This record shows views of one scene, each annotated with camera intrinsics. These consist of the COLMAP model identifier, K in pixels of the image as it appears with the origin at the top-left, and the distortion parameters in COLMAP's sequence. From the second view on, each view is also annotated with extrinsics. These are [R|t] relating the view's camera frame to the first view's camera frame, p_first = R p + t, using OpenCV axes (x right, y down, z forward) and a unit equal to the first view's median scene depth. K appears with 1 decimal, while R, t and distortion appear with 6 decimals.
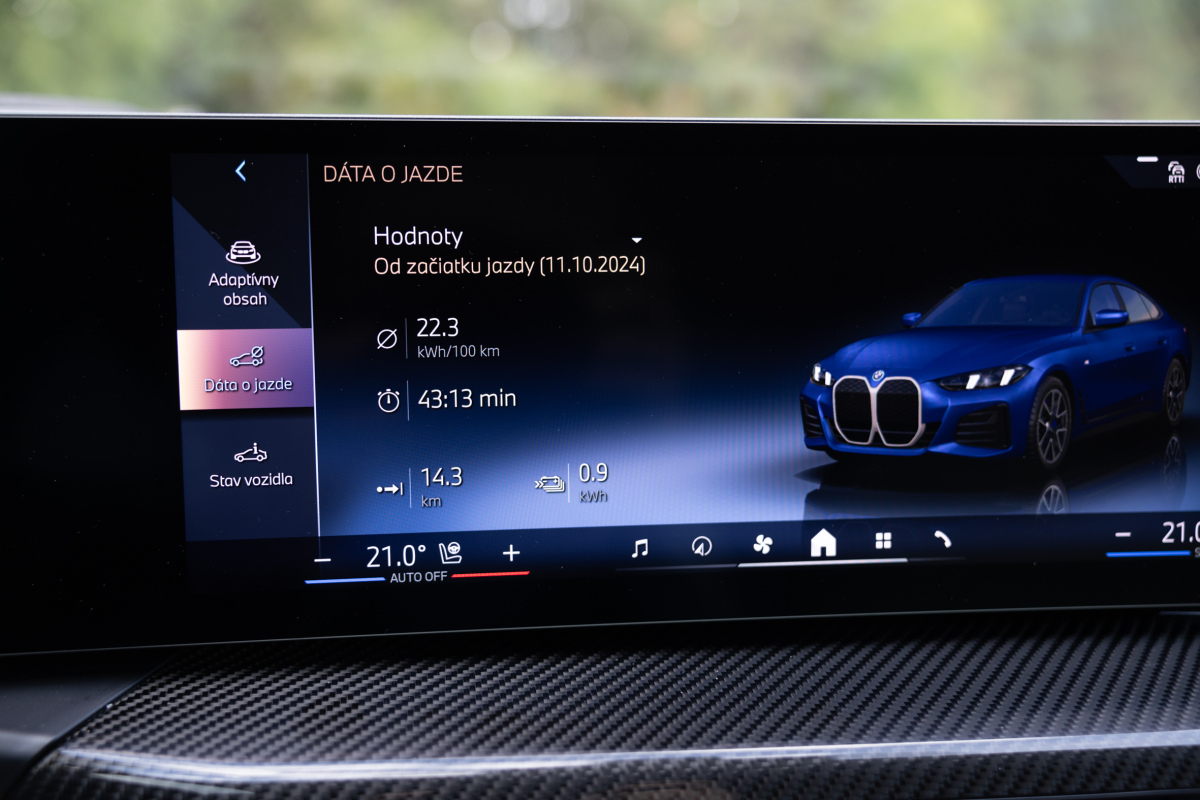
lens RADIAL K [[1082.1, 0, 595.4], [0, 1082.1, 397.0], [0, 0, 1]] dist [-0.003635, -0.022206]
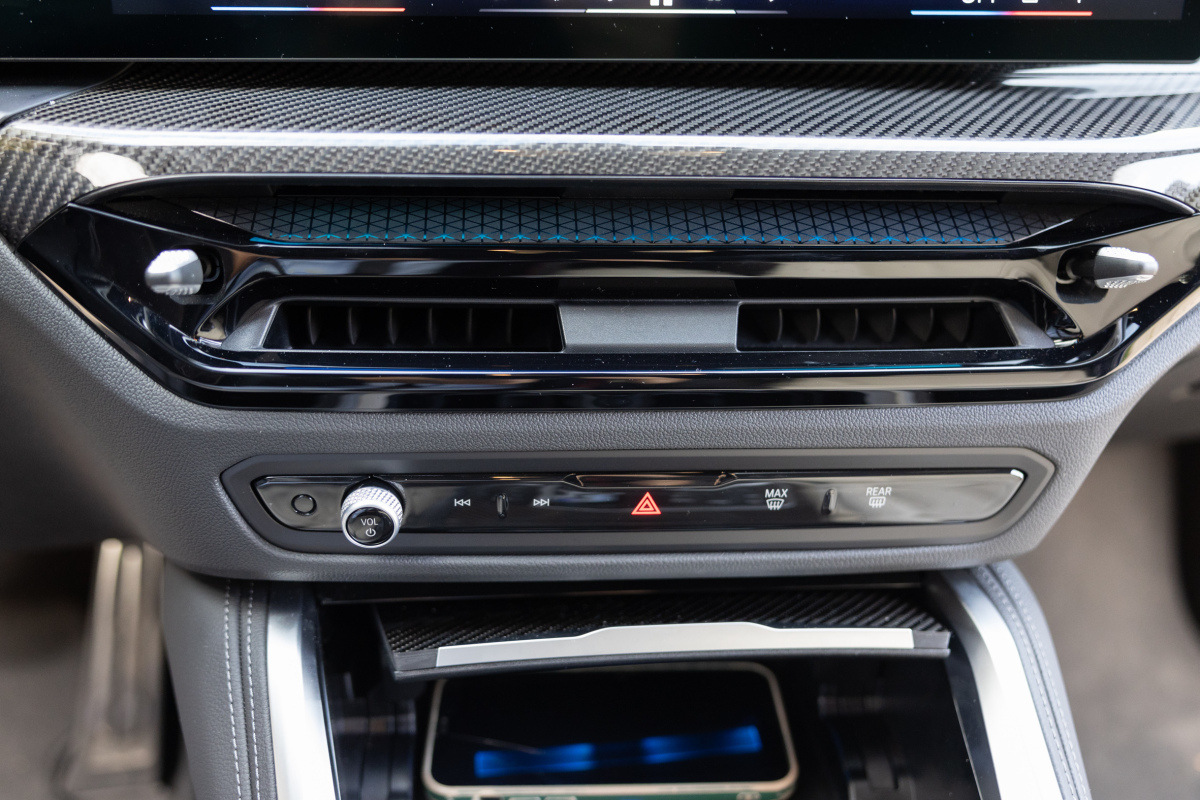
lens RADIAL K [[1164.3, 0, 582.8], [0, 1164.3, 393.3], [0, 0, 1]] dist [-0.007082, 0.000000]
pose [[0.999750, 0.021335, -0.006715, 0.145258], [-0.019268, 0.973968, 0.225864, 0.272954], [0.011359, -0.225678, 0.974136, -0.304658]]
